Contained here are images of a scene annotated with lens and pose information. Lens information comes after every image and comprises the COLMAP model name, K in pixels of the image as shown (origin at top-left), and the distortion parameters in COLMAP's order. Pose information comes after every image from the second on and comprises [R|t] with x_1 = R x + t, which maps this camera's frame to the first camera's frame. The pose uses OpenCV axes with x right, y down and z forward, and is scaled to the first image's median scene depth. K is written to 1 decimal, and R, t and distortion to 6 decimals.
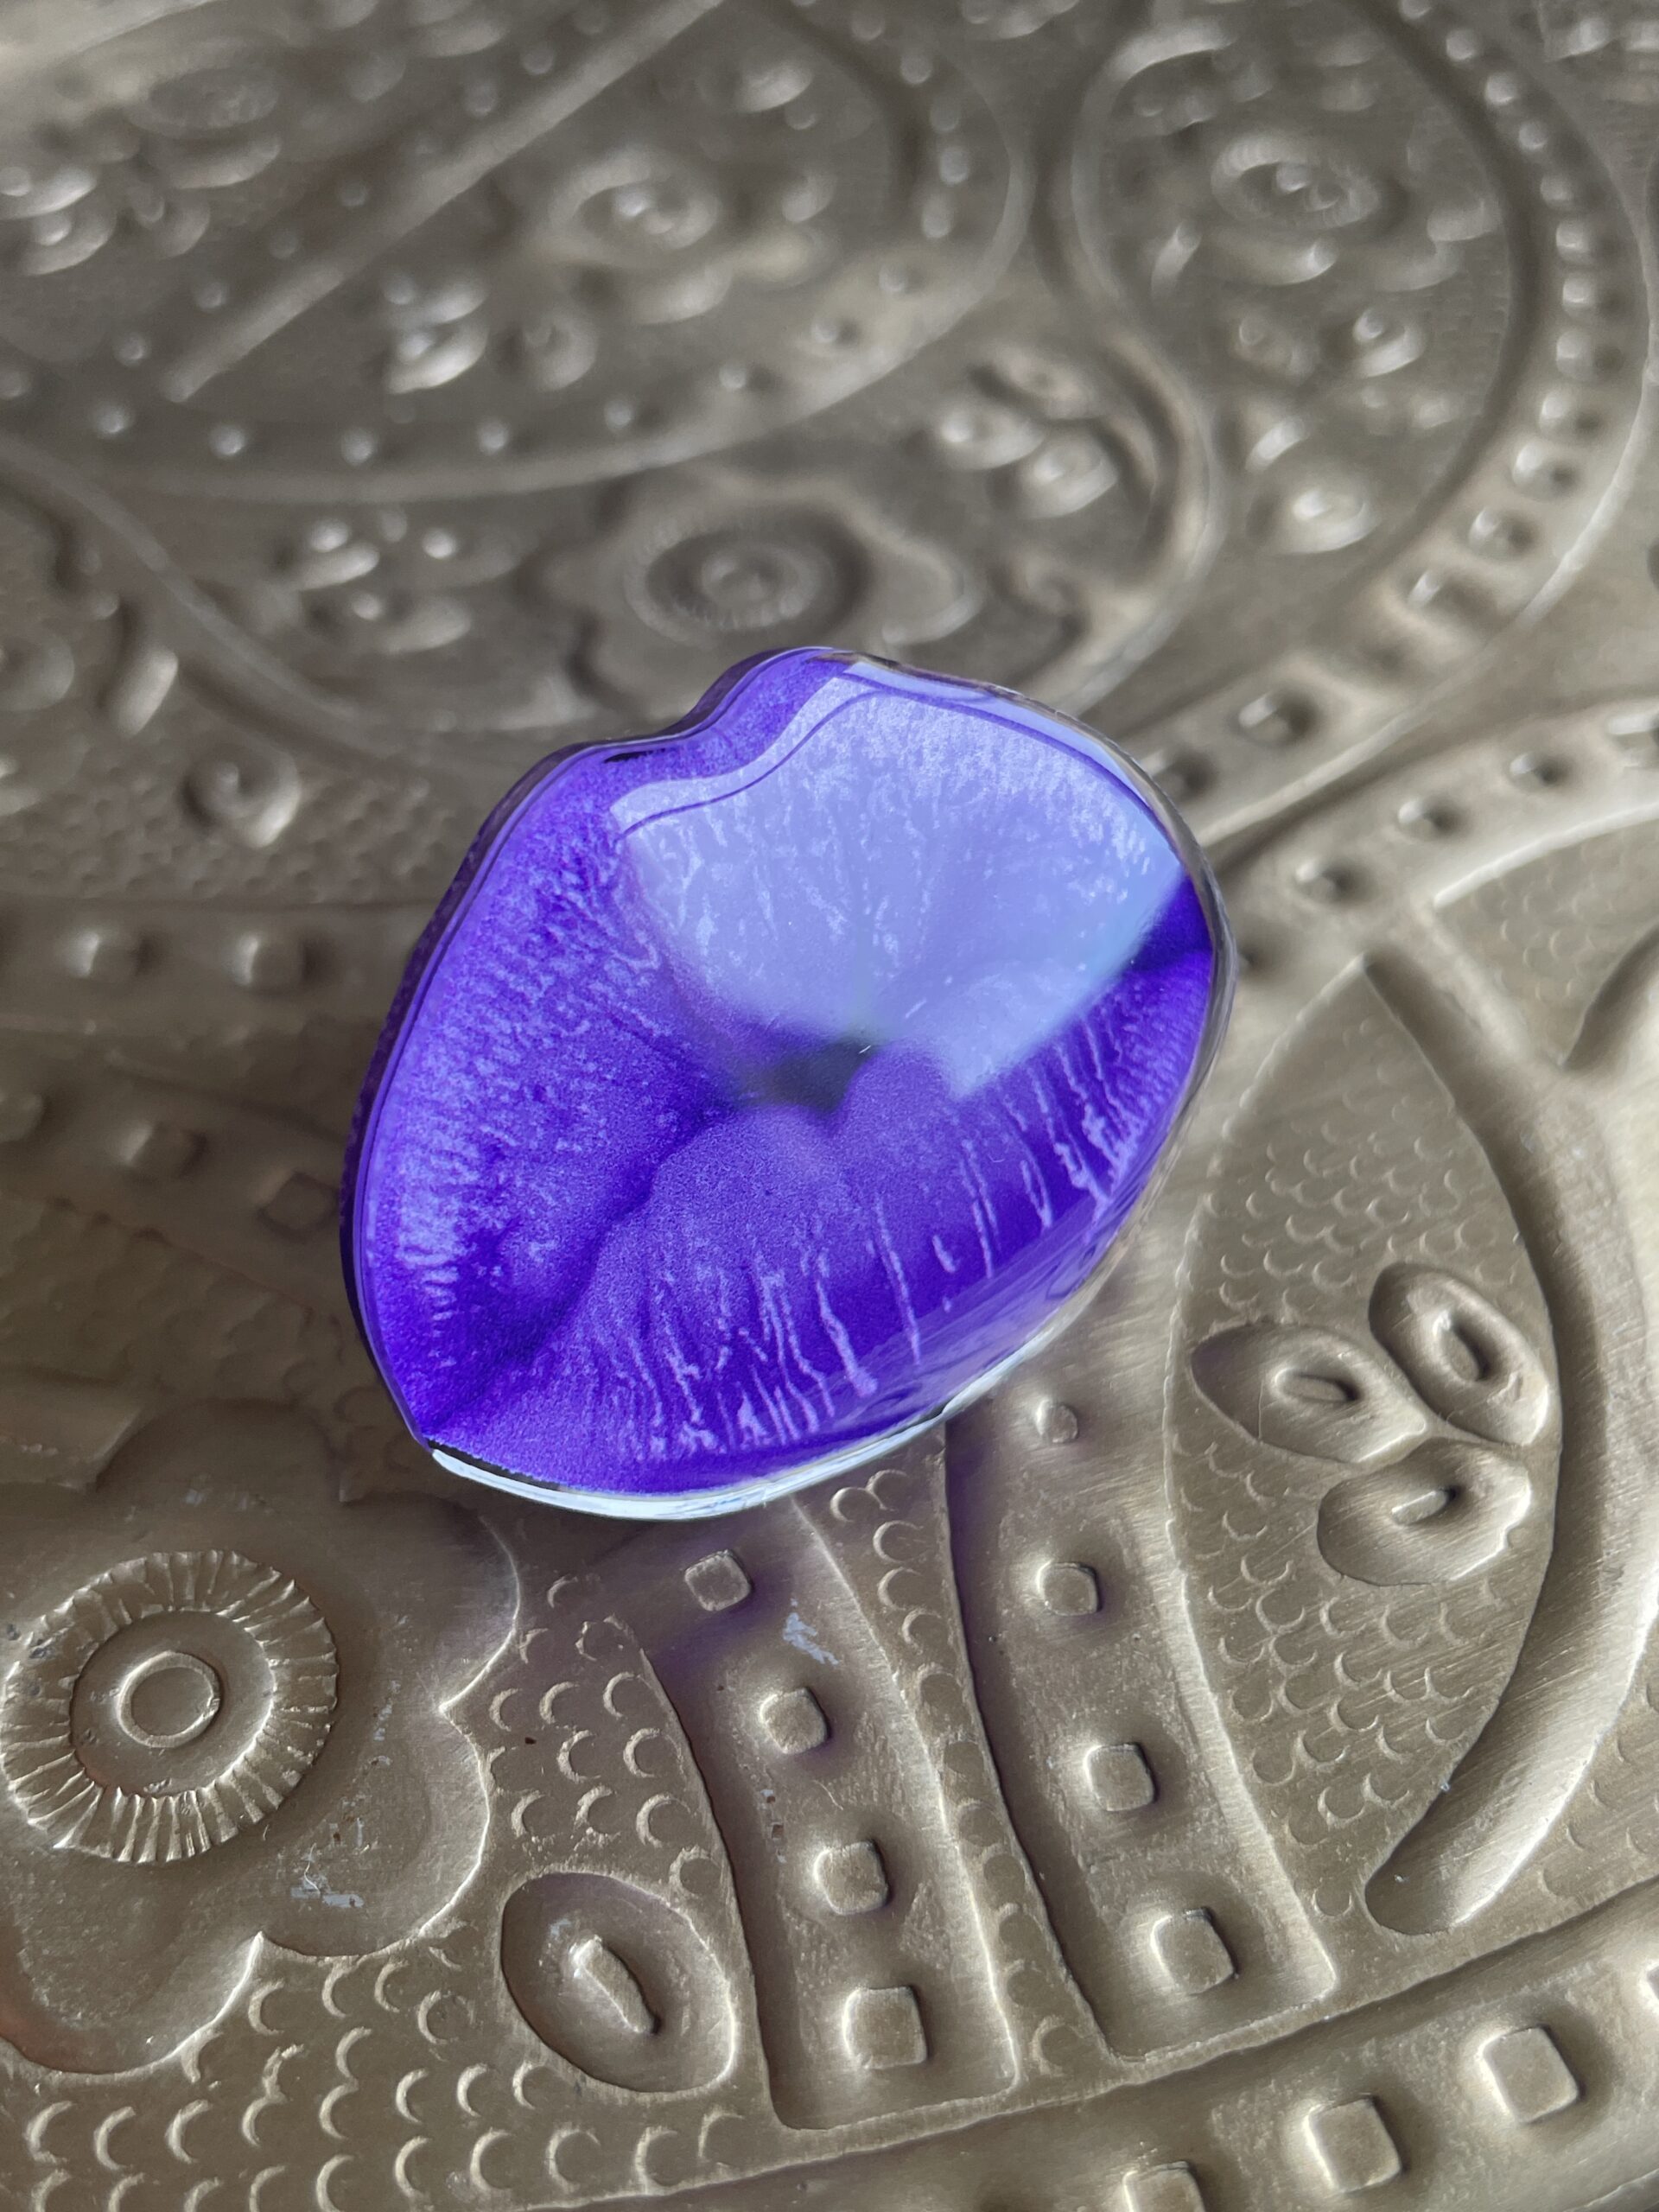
lens RADIAL K [[2088.5, 0, 829.3], [0, 2088.5, 1109.0], [0, 0, 1]] dist [0.027633, -0.097643]
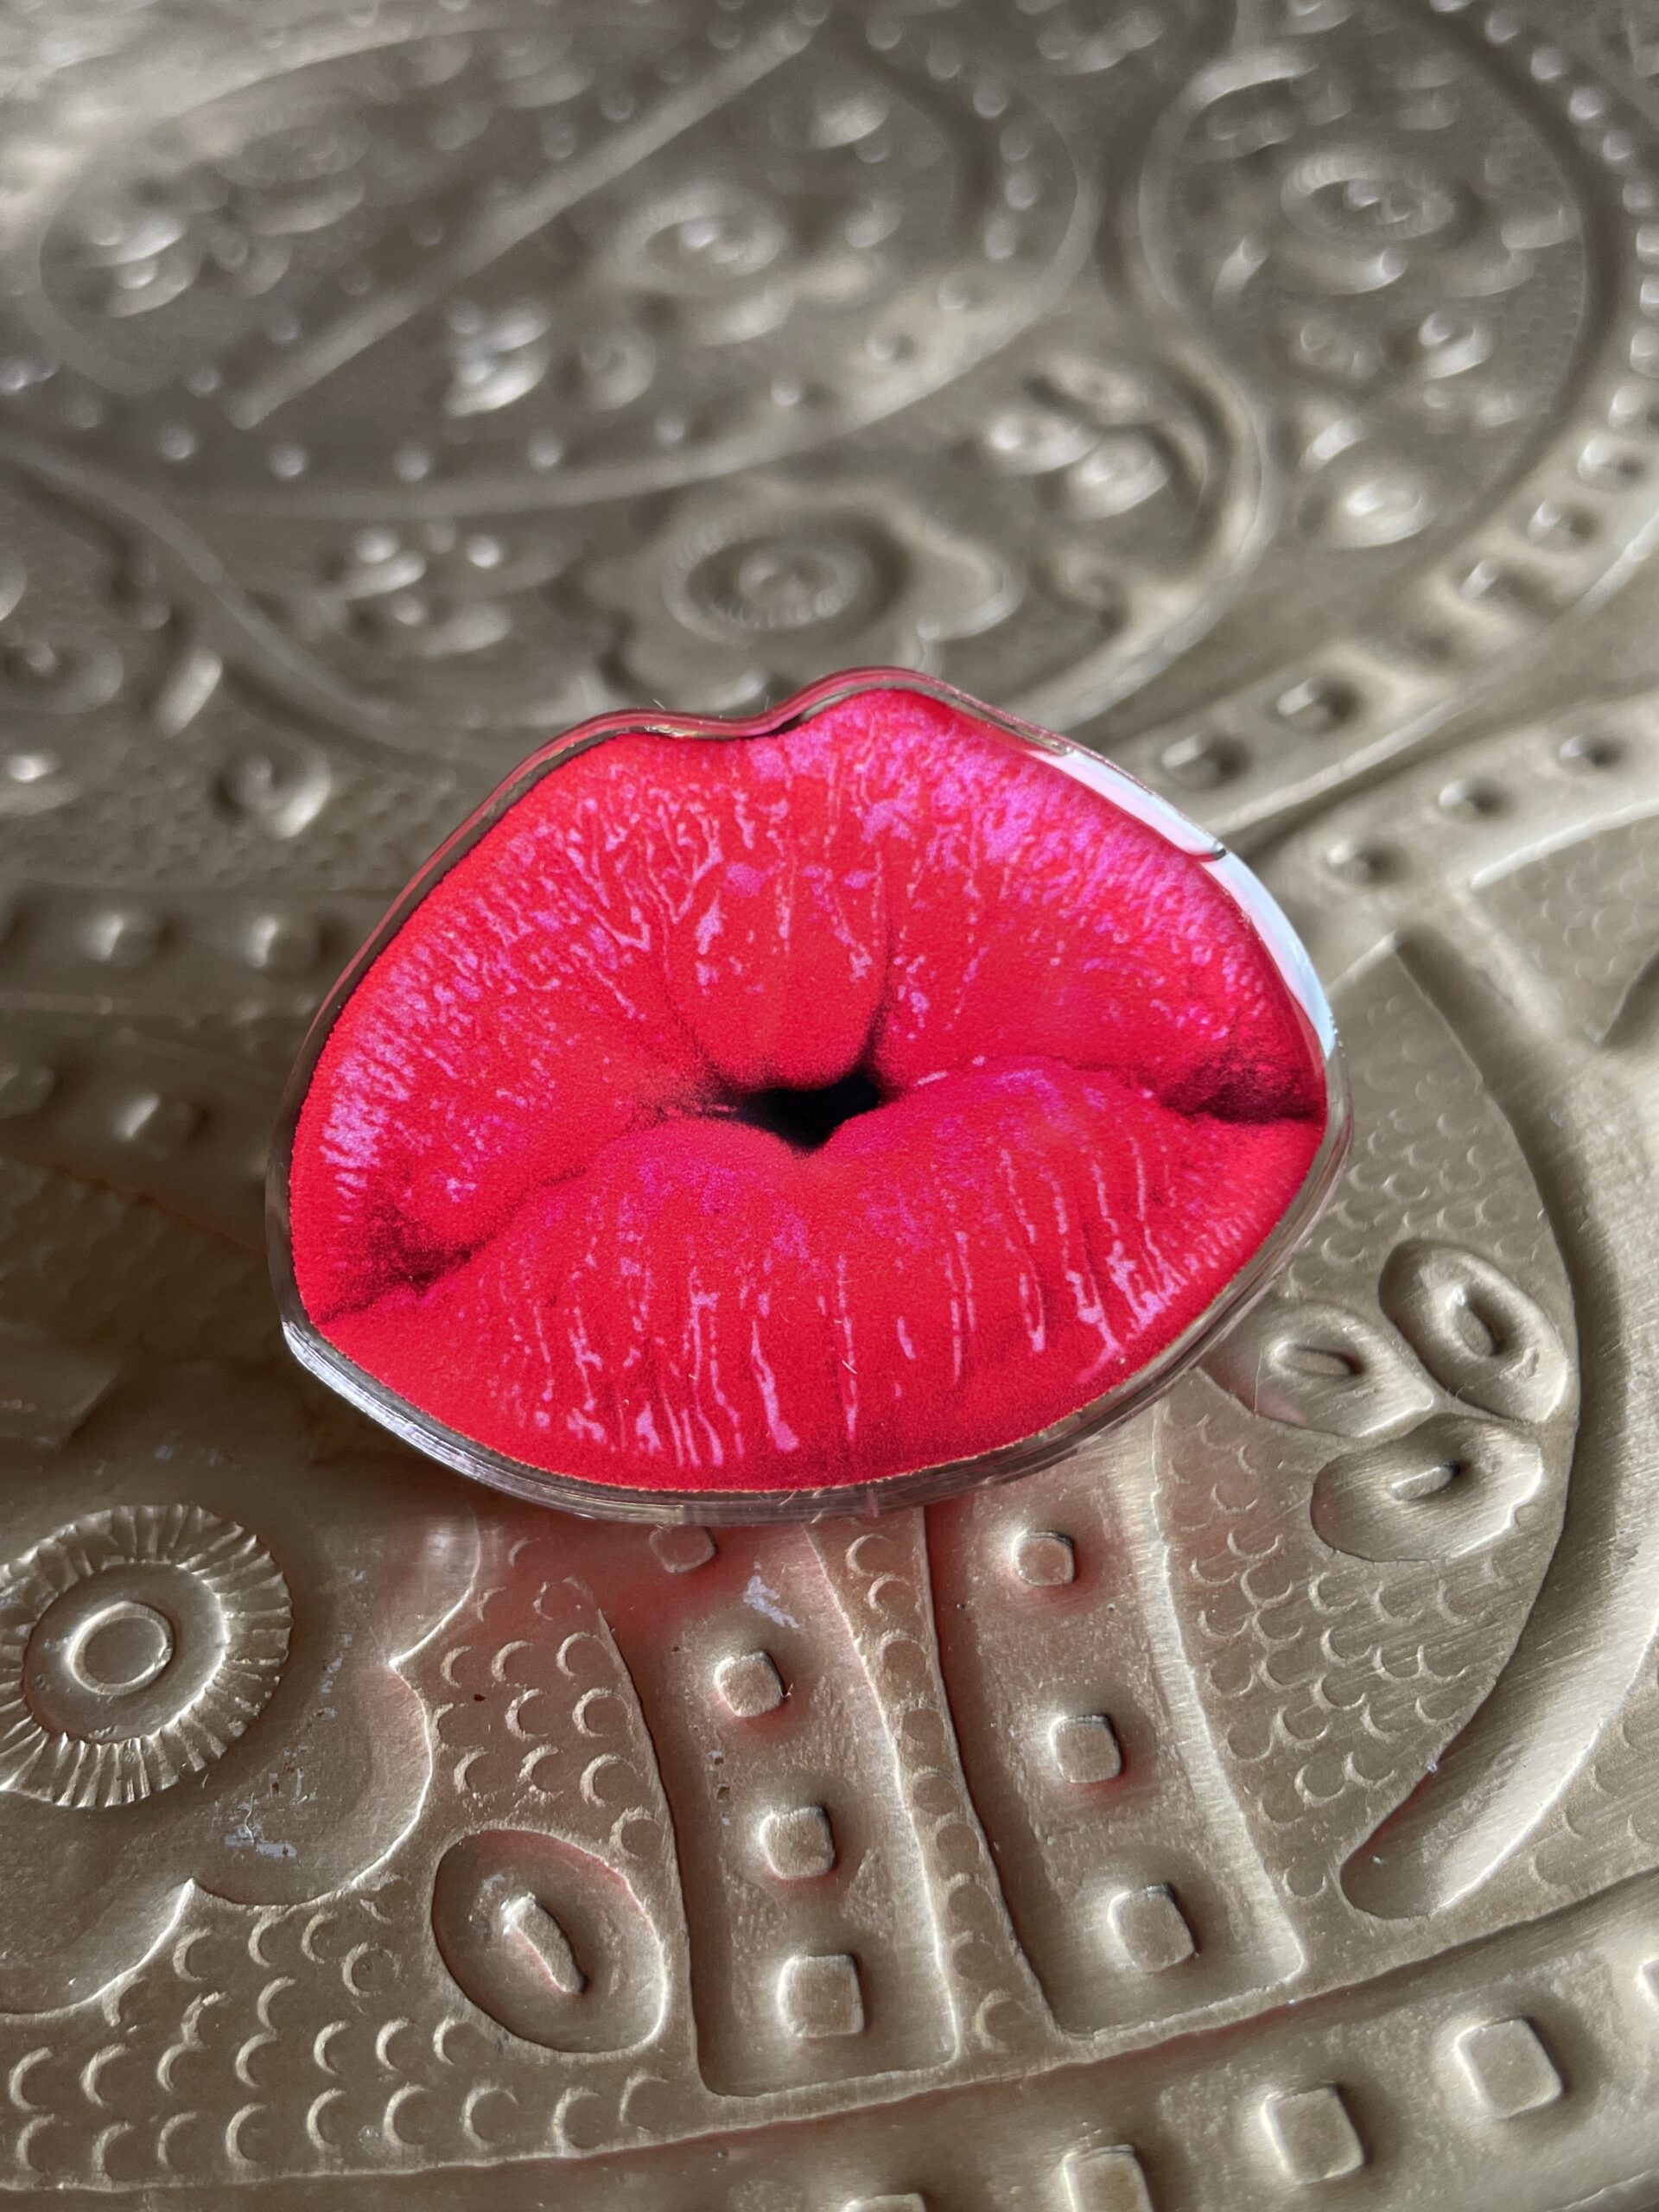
lens RADIAL K [[2088.5, 0, 829.3], [0, 2088.5, 1109.0], [0, 0, 1]] dist [0.027633, -0.097643]
pose [[0.997288, -0.000029, -0.073604, 0.092480], [-0.002939, 0.999187, -0.040213, 0.065939], [0.073546, 0.040320, 0.996476, 0.026193]]
